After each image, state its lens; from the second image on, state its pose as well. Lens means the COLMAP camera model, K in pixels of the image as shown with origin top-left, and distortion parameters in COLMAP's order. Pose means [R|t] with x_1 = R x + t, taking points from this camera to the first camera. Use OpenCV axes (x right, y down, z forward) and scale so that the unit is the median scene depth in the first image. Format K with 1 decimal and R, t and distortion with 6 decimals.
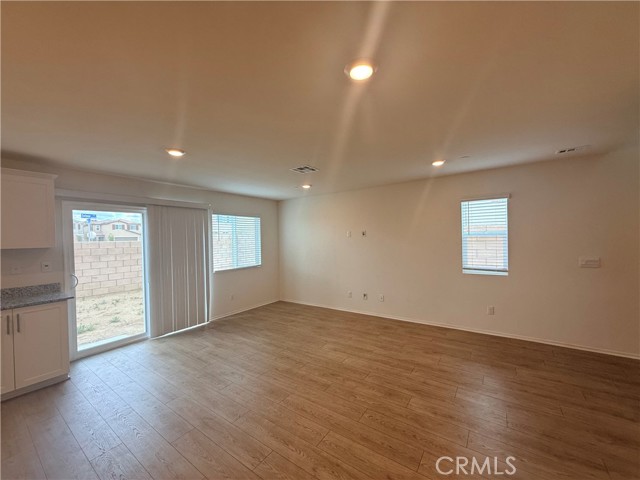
lens RADIAL K [[254.9, 0, 320.8], [0, 254.9, 240.7], [0, 0, 1]] dist [-0.000148, 0.000426]
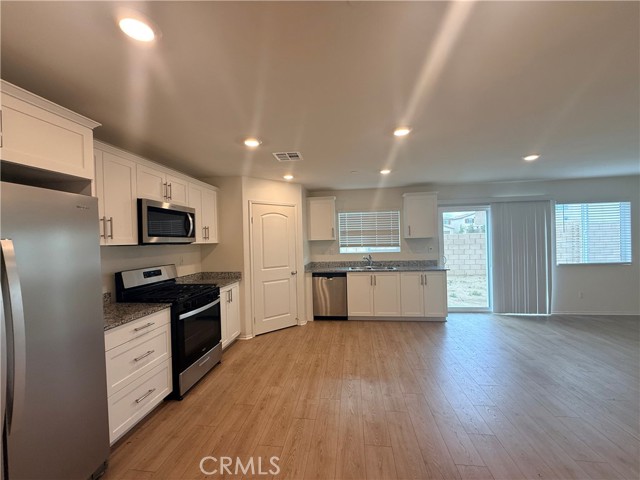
lens RADIAL K [[254.9, 0, 319.2], [0, 254.9, 242.4], [0, 0, 1]] dist [-0.000148, 0.000426]
pose [[0.461404, 0.019413, -0.886978, 0.021954], [0.009444, 0.999596, 0.026791, 0.006228], [0.887140, -0.020738, 0.461034, -0.304982]]
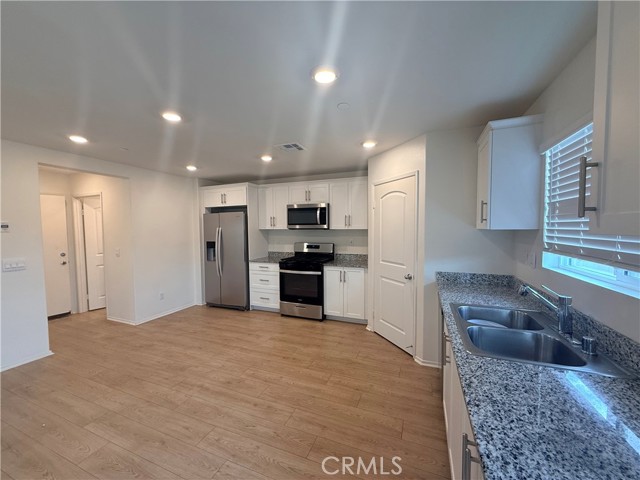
lens RADIAL K [[254.9, 0, 319.9], [0, 254.9, 240.0], [0, 0, 1]] dist [-0.000148, 0.000426]
pose [[-0.975254, 0.041391, -0.217180, -0.630507], [0.029568, 0.997913, 0.057407, 0.010261], [0.219103, 0.049565, -0.974442, 0.818435]]
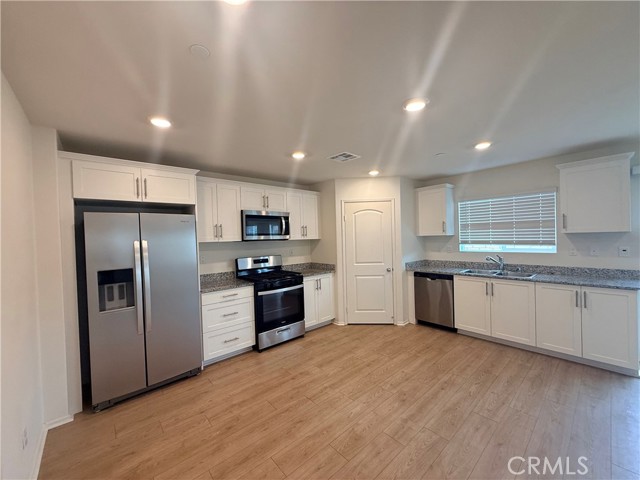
lens RADIAL K [[254.9, 0, 319.1], [0, 254.9, 241.1], [0, 0, 1]] dist [-0.000148, 0.000426]
pose [[-0.239099, 0.046257, -0.969893, 0.101898], [0.027577, 0.998785, 0.040836, -0.006275], [0.970603, -0.016983, -0.240084, 0.096347]]
